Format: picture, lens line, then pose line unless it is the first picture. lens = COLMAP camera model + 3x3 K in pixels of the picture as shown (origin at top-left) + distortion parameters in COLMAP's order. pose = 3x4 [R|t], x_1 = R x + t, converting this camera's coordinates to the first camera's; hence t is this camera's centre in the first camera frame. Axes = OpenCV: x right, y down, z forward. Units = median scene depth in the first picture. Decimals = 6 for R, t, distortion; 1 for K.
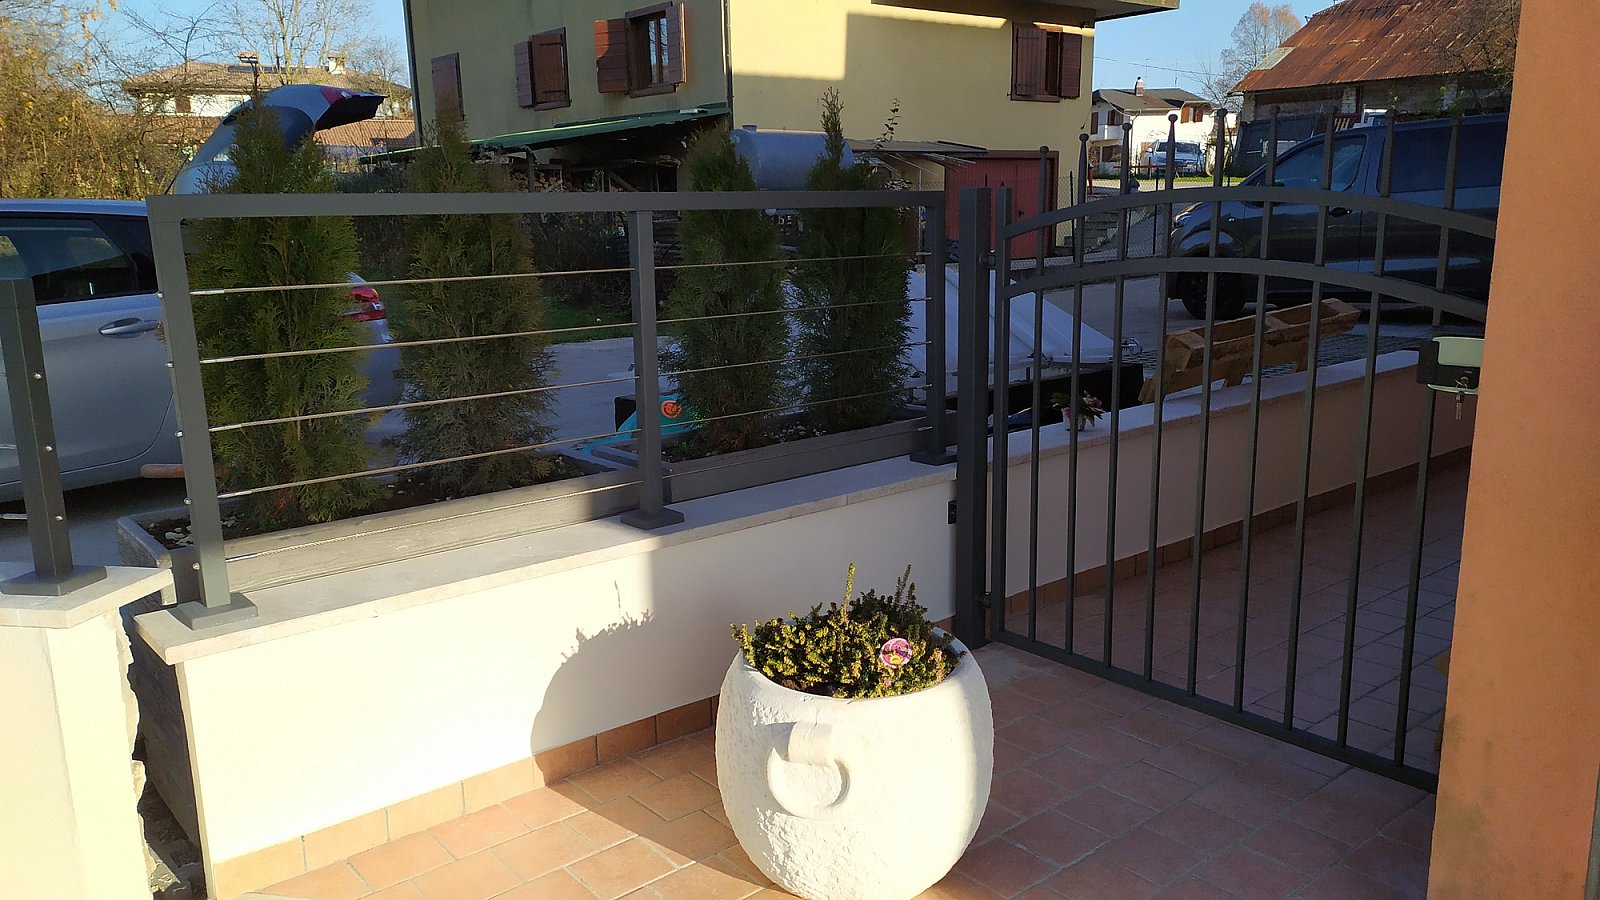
lens RADIAL K [[1227.8, 0, 798.7], [0, 1227.8, 446.9], [0, 0, 1]] dist [0.065380, -0.042633]
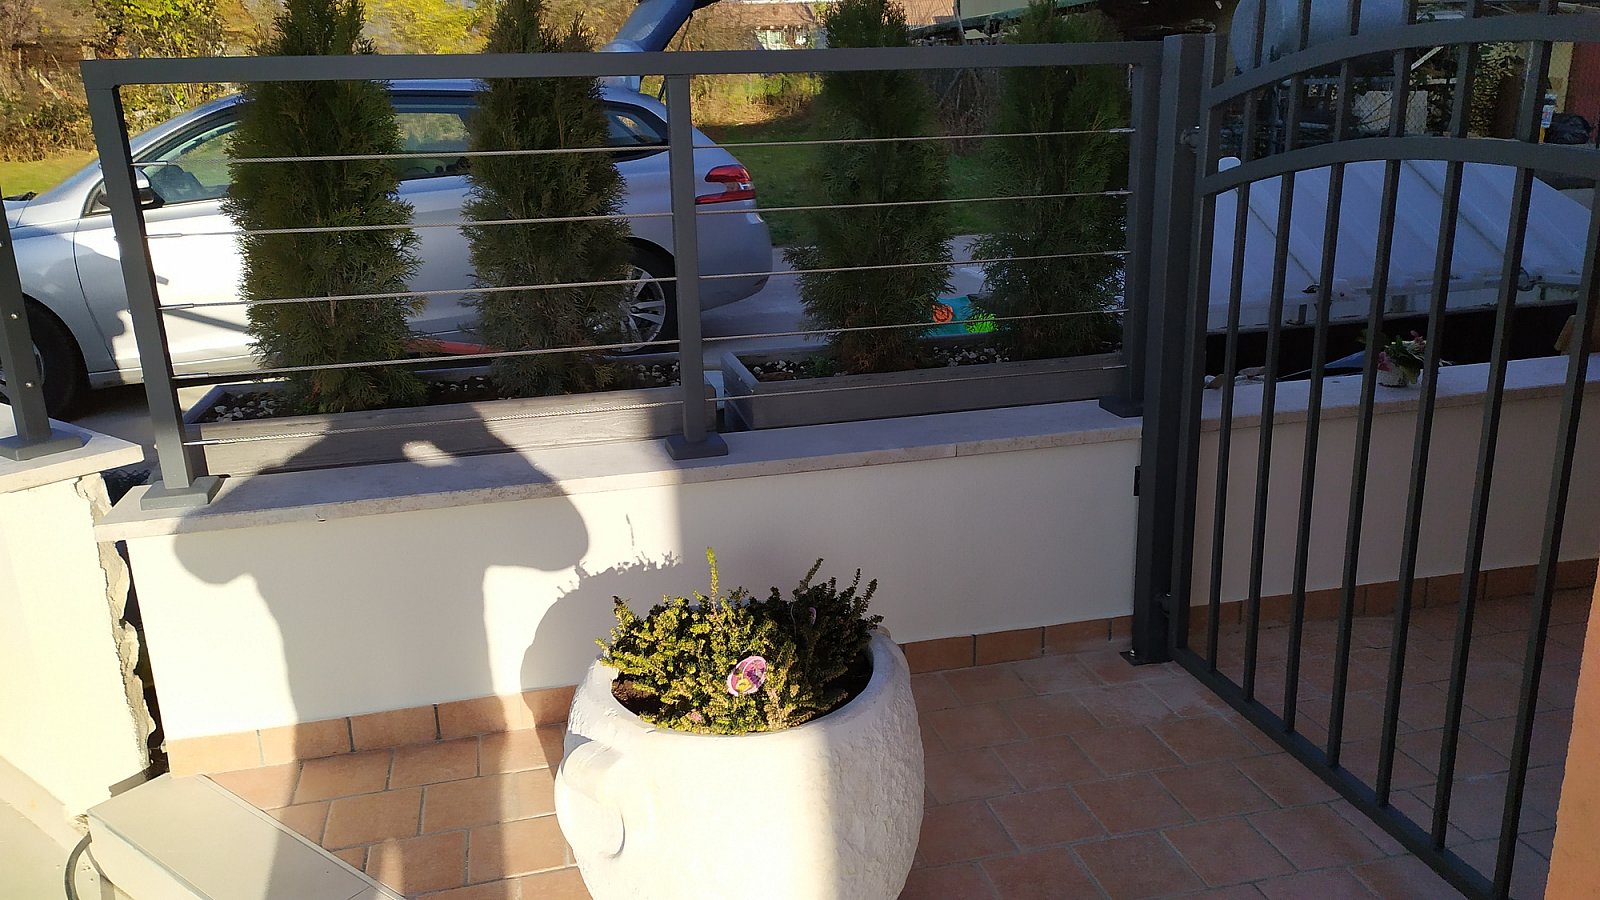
lens RADIAL K [[1227.8, 0, 798.7], [0, 1227.8, 446.9], [0, 0, 1]] dist [0.065380, -0.042633]
pose [[0.890243, 0.118946, -0.439680, 0.293635], [-0.077862, 0.990833, 0.110398, -0.037716], [0.448781, -0.064047, 0.891344, 0.255517]]
